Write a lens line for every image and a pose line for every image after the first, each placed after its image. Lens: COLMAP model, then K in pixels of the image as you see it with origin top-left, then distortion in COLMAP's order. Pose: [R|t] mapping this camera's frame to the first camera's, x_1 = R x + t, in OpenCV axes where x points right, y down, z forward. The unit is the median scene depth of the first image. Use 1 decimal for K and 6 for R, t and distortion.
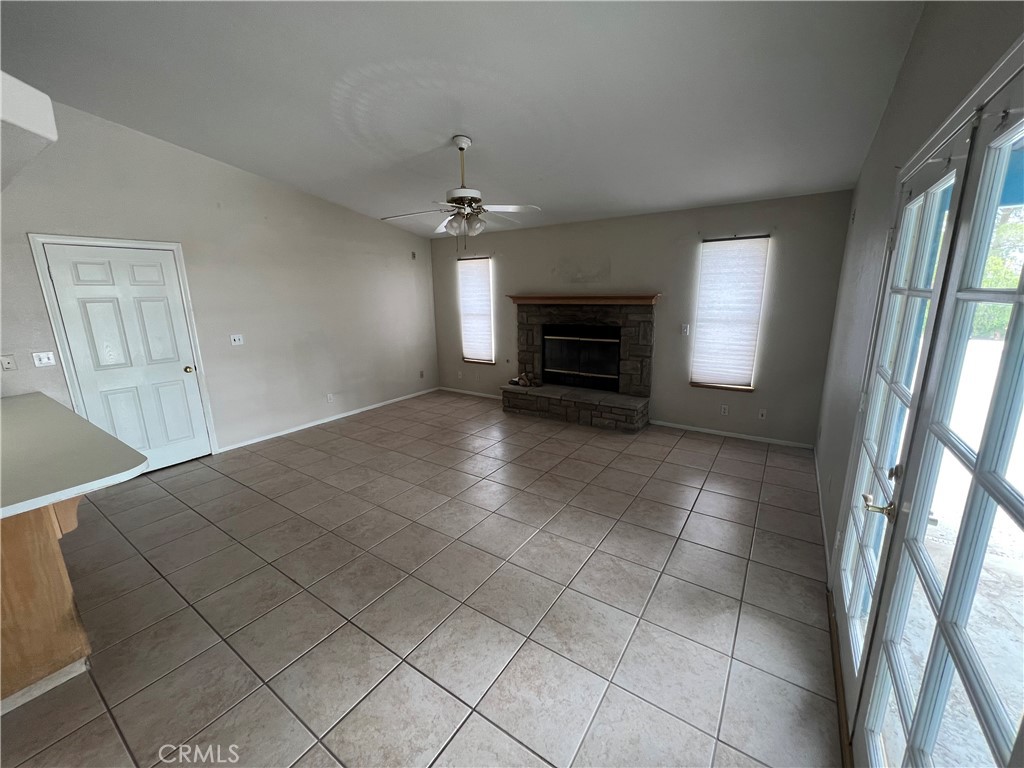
lens RADIAL K [[408.3, 0, 512.0], [0, 408.3, 380.6], [0, 0, 1]] dist [-0.001832, 0.000038]
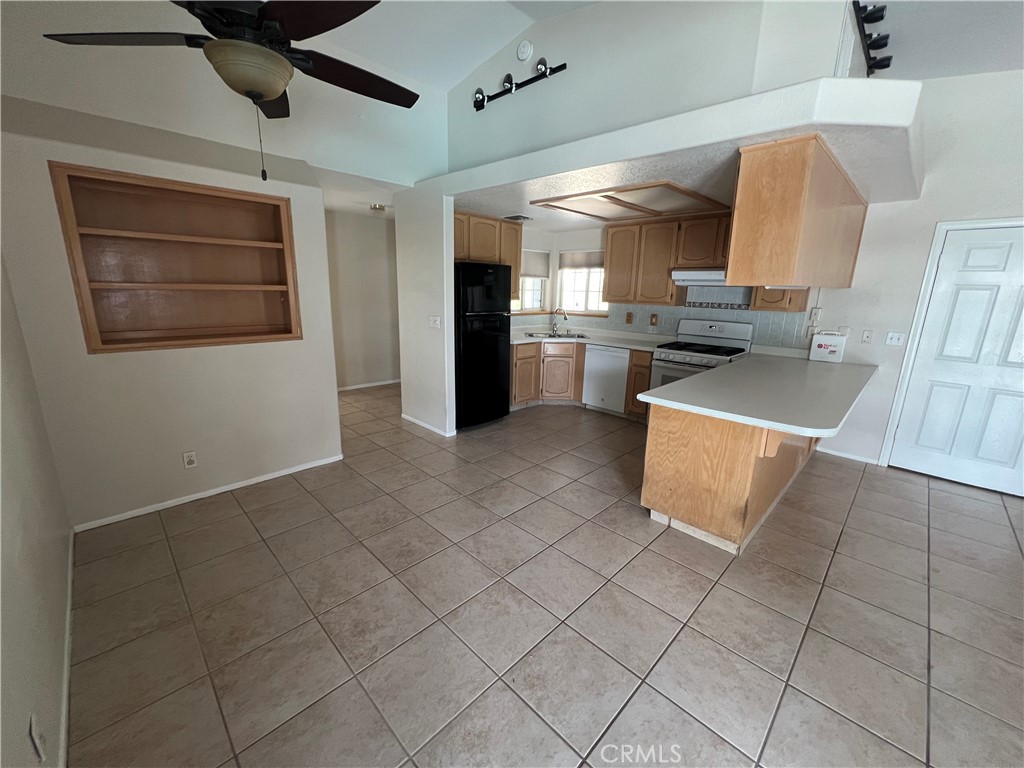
lens RADIAL K [[408.3, 0, 510.9], [0, 408.3, 384.4], [0, 0, 1]] dist [-0.001832, 0.000038]
pose [[-0.182129, 0.242299, -0.952953, 0.202012], [-0.230238, 0.931711, 0.280901, -0.014300], [0.955939, 0.270567, -0.113905, 0.262163]]
